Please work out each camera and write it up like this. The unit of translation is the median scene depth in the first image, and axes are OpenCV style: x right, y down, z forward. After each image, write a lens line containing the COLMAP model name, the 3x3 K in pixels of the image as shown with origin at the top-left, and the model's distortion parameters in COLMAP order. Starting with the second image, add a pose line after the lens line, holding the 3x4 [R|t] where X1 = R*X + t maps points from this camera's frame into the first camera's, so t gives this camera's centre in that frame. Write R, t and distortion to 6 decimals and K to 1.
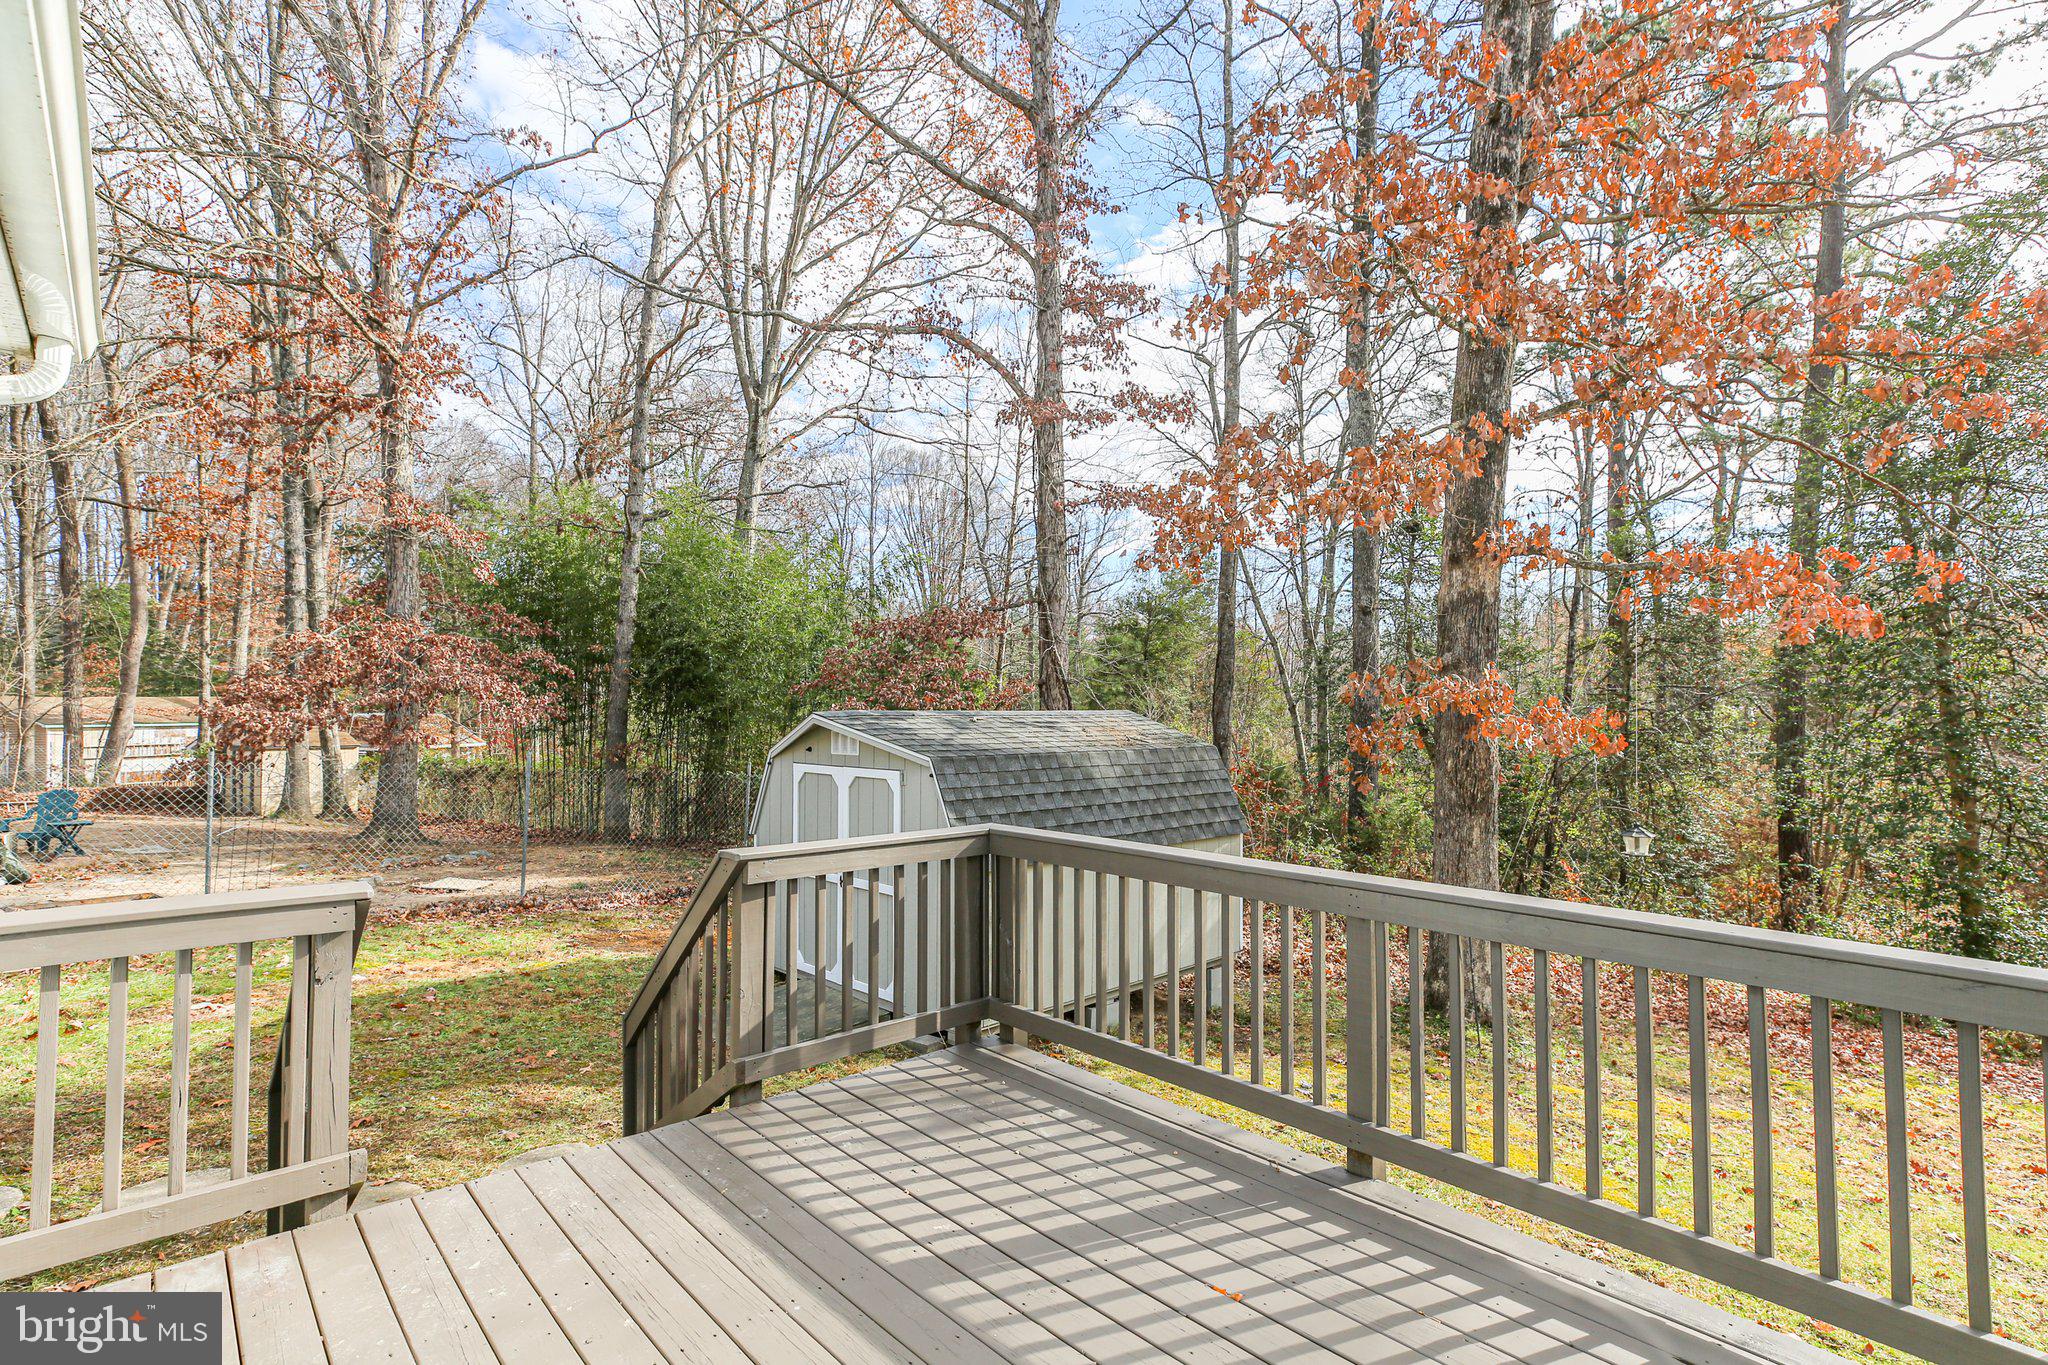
lens RADIAL K [[963.3, 0, 1009.0], [0, 963.3, 679.8], [0, 0, 1]] dist [-0.002389, 0.000916]
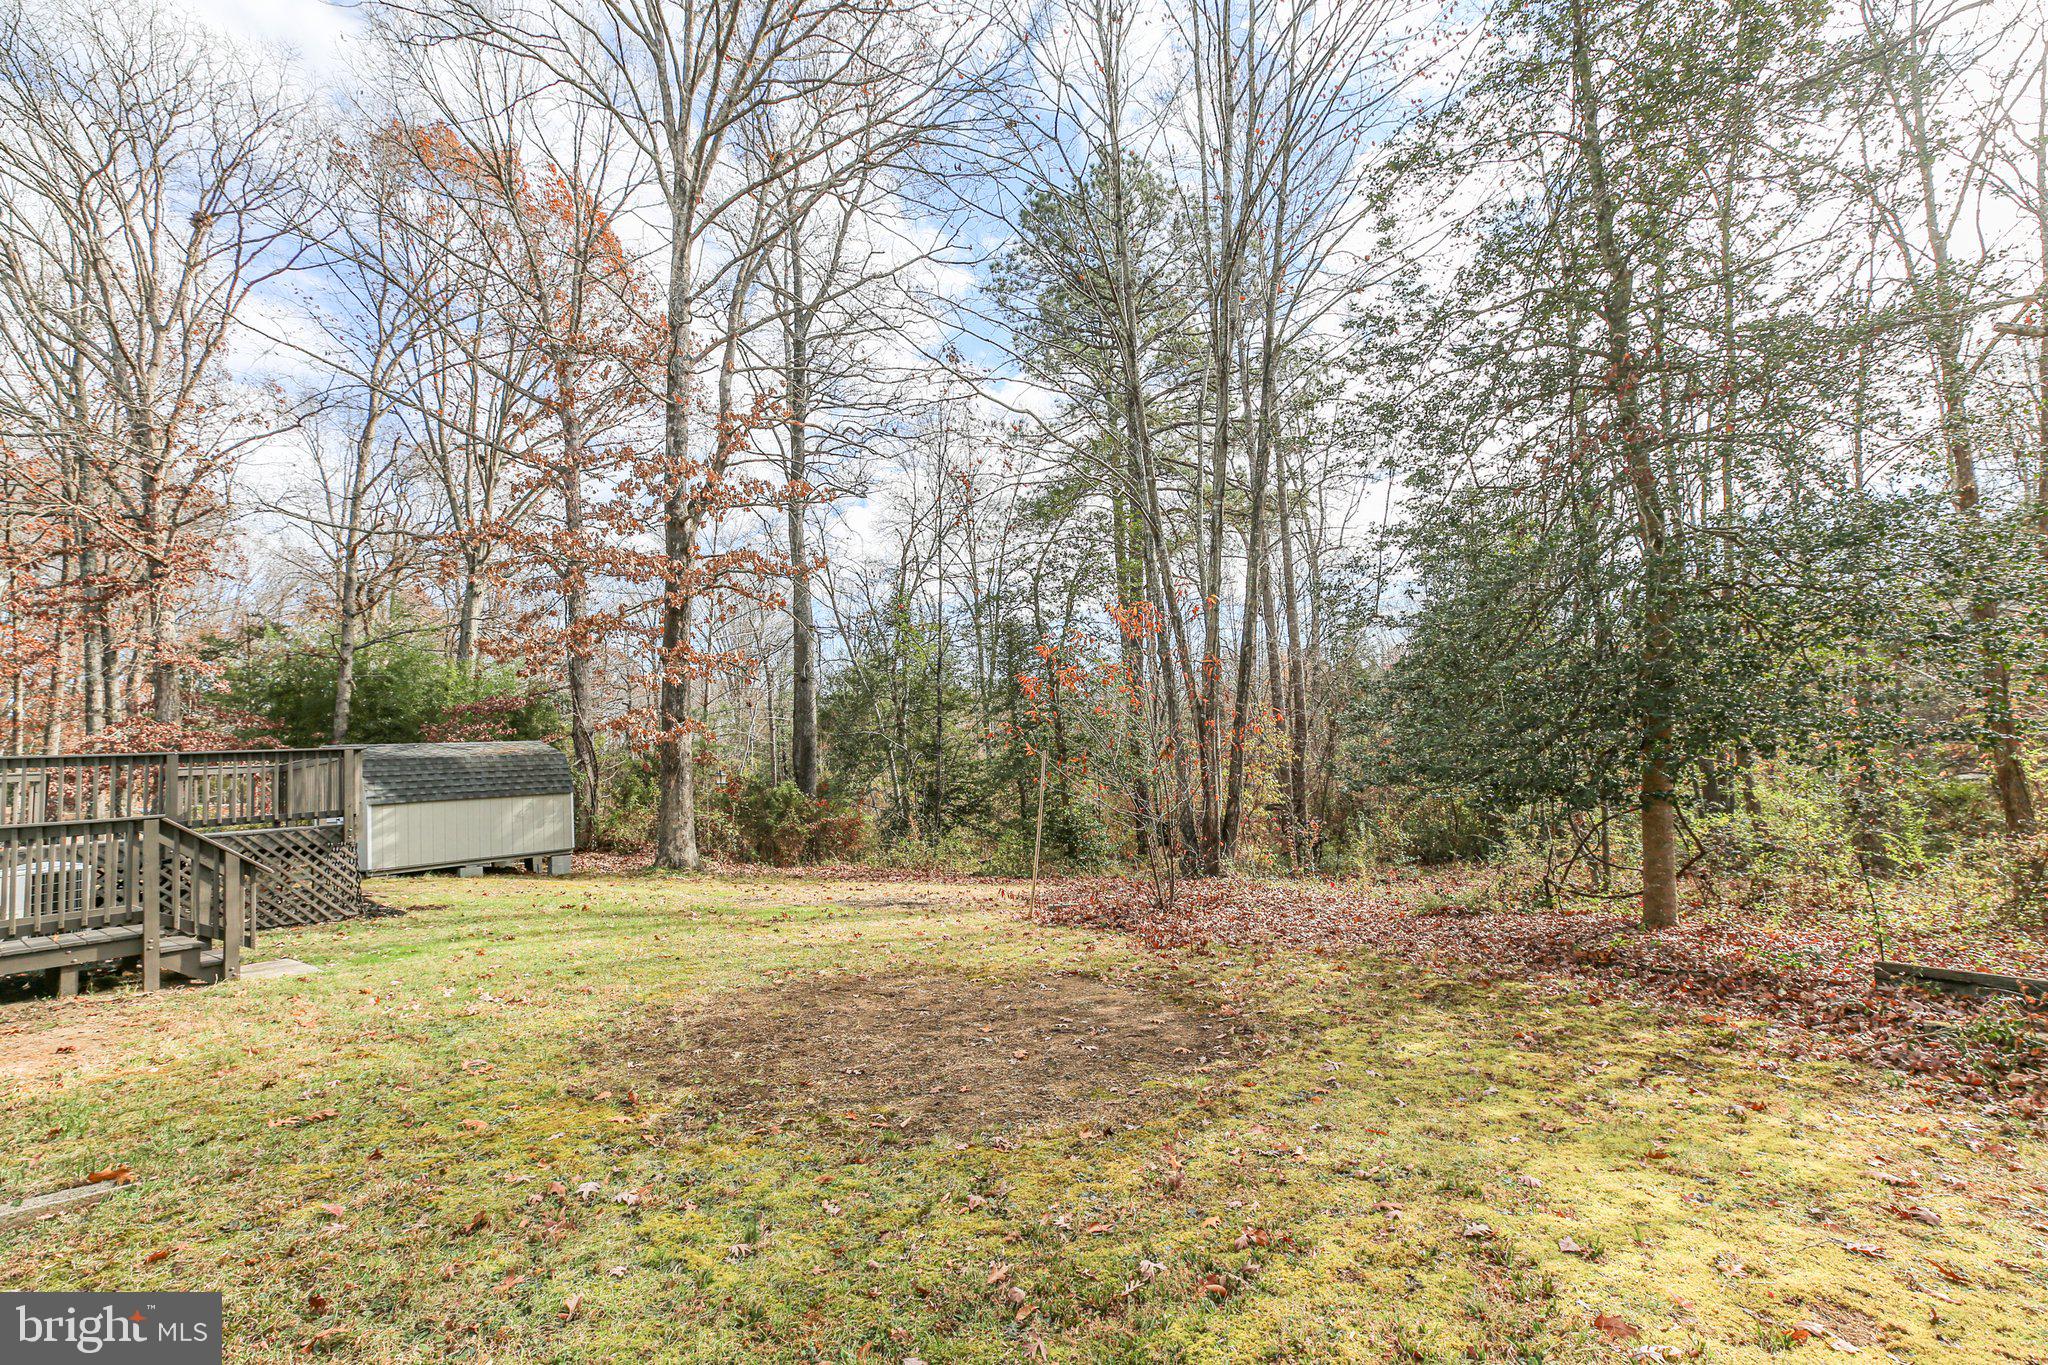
lens RADIAL K [[922.4, 0, 1034.4], [0, 922.4, 684.0], [0, 0, 1]] dist [0.015568, -0.003731]
pose [[0.989265, -0.059813, 0.133331, 0.424853], [0.069420, 0.995225, -0.068608, 0.056736], [-0.128590, 0.077127, 0.988694, -0.511184]]
